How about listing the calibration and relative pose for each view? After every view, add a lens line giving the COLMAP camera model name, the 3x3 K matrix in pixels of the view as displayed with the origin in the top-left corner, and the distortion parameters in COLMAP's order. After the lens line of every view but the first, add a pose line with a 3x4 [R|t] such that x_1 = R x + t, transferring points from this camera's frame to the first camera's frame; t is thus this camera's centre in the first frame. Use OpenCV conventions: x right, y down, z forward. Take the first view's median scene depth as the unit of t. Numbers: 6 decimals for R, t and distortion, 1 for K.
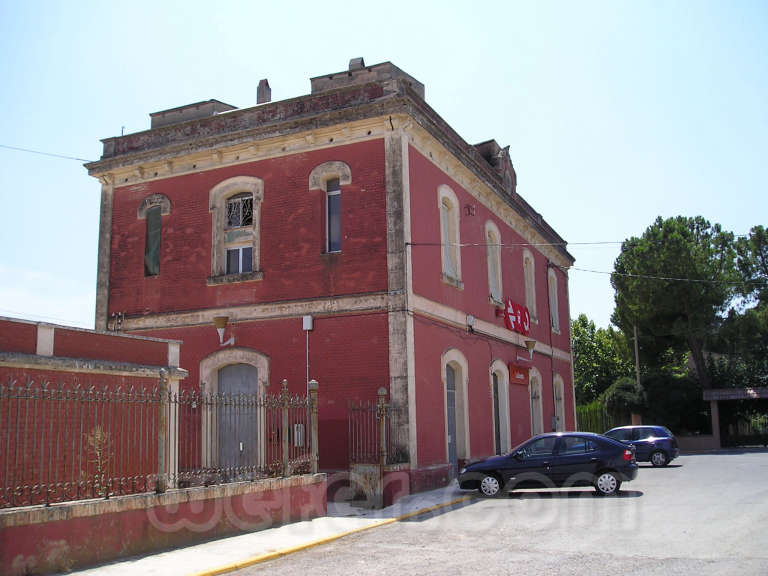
lens RADIAL K [[785.7, 0, 391.5], [0, 785.7, 287.4], [0, 0, 1]] dist [-0.105274, 0.000000]
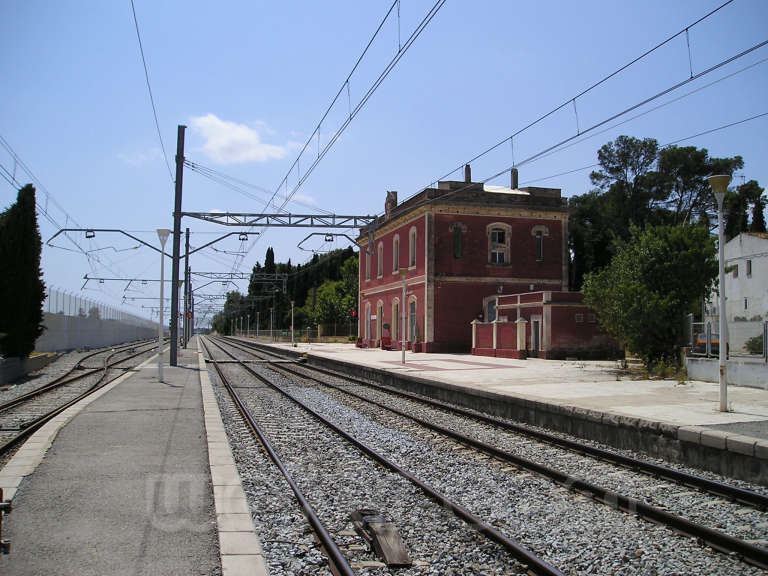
lens RADIAL K [[785.7, 0, 386.0], [0, 785.7, 286.5], [0, 0, 1]] dist [-0.105274, 0.000000]
pose [[0.794756, 0.068912, 0.603004, -1.890823], [-0.132897, 0.989182, 0.062113, -0.049478], [-0.592200, -0.129502, 0.795317, -0.715750]]
